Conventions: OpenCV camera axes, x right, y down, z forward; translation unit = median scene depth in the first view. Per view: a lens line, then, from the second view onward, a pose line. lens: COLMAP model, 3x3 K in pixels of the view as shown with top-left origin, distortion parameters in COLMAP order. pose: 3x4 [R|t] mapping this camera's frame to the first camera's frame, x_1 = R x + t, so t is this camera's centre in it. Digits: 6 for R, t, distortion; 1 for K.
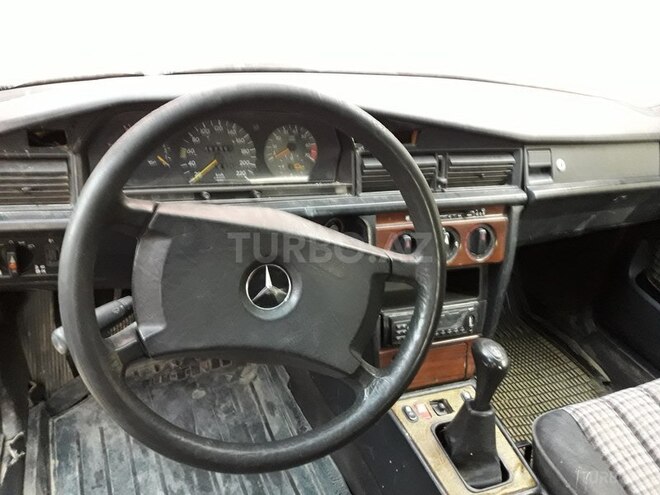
lens RADIAL K [[535.7, 0, 331.2], [0, 535.7, 243.3], [0, 0, 1]] dist [0.003961, -0.020566]
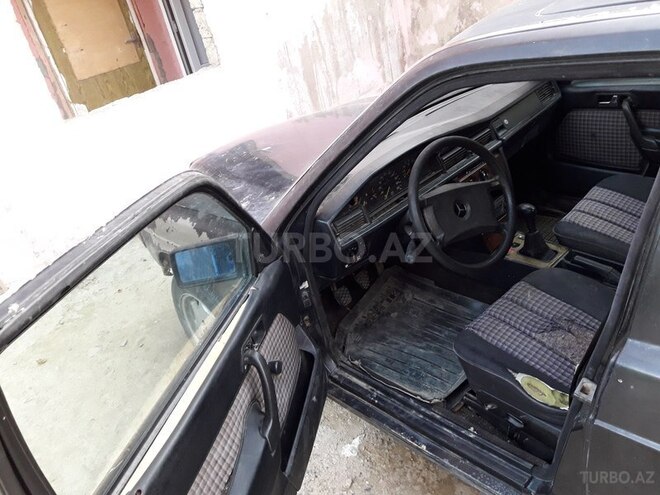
lens RADIAL K [[535.7, 0, 330.8], [0, 535.7, 250.8], [0, 0, 1]] dist [0.003961, -0.020566]
pose [[0.868229, -0.470675, 0.156981, -0.790799], [0.475185, 0.879831, 0.009840, -0.047922], [-0.142748, 0.066052, 0.987553, -1.030448]]
